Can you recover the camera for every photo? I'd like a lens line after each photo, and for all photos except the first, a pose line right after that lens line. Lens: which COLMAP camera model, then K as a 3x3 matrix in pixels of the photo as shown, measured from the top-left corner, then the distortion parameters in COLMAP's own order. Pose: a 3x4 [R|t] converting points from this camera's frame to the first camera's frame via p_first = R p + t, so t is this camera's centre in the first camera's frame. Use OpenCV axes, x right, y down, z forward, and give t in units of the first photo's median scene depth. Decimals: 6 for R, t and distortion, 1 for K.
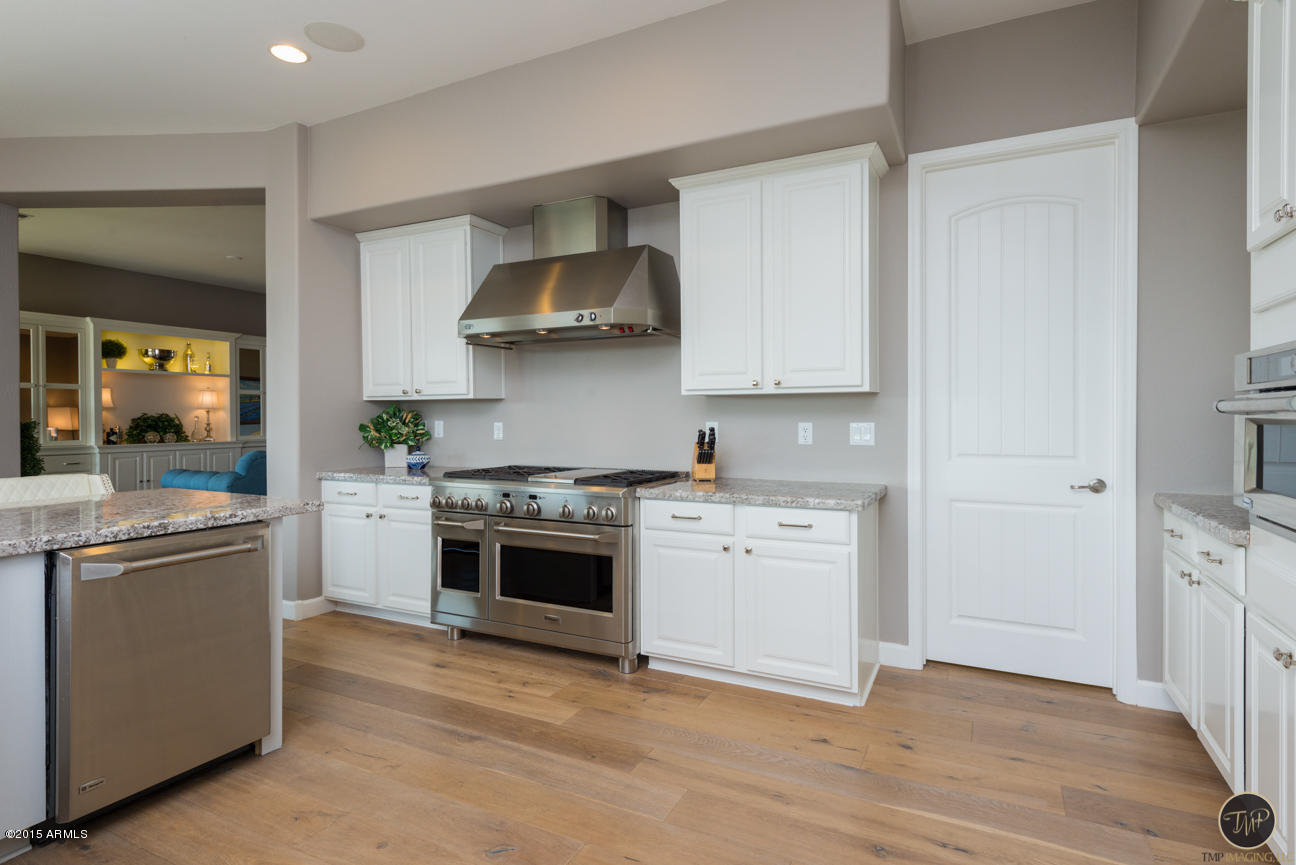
lens RADIAL K [[645.8, 0, 619.5], [0, 645.8, 417.1], [0, 0, 1]] dist [-0.000107, -0.002004]
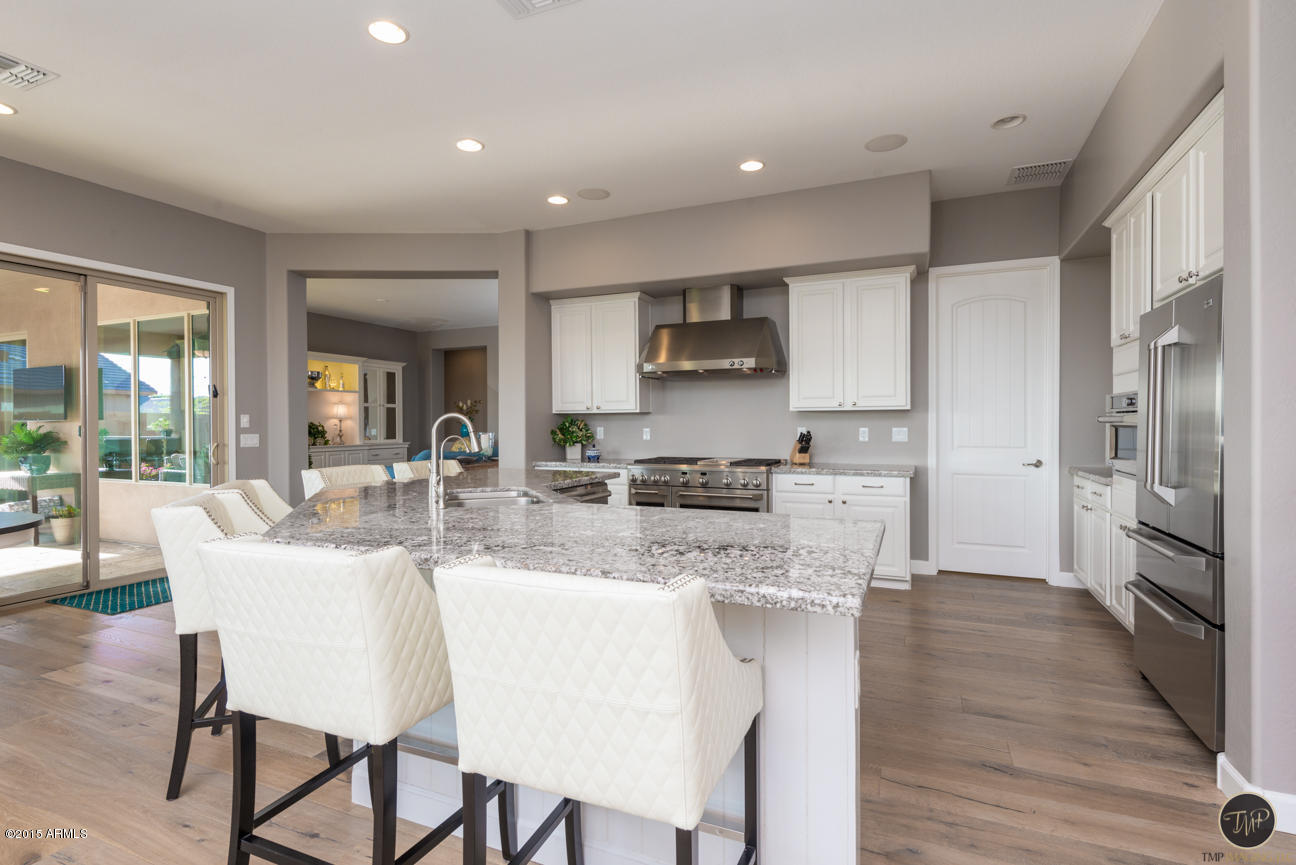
lens RADIAL K [[611.4, 0, 618.1], [0, 611.4, 425.3], [0, 0, 1]] dist [-0.002596, -0.003139]
pose [[0.998321, -0.001358, 0.057911, -0.441337], [0.001286, 0.999998, 0.001291, -0.000408], [-0.057913, -0.001214, 0.998321, -0.525754]]
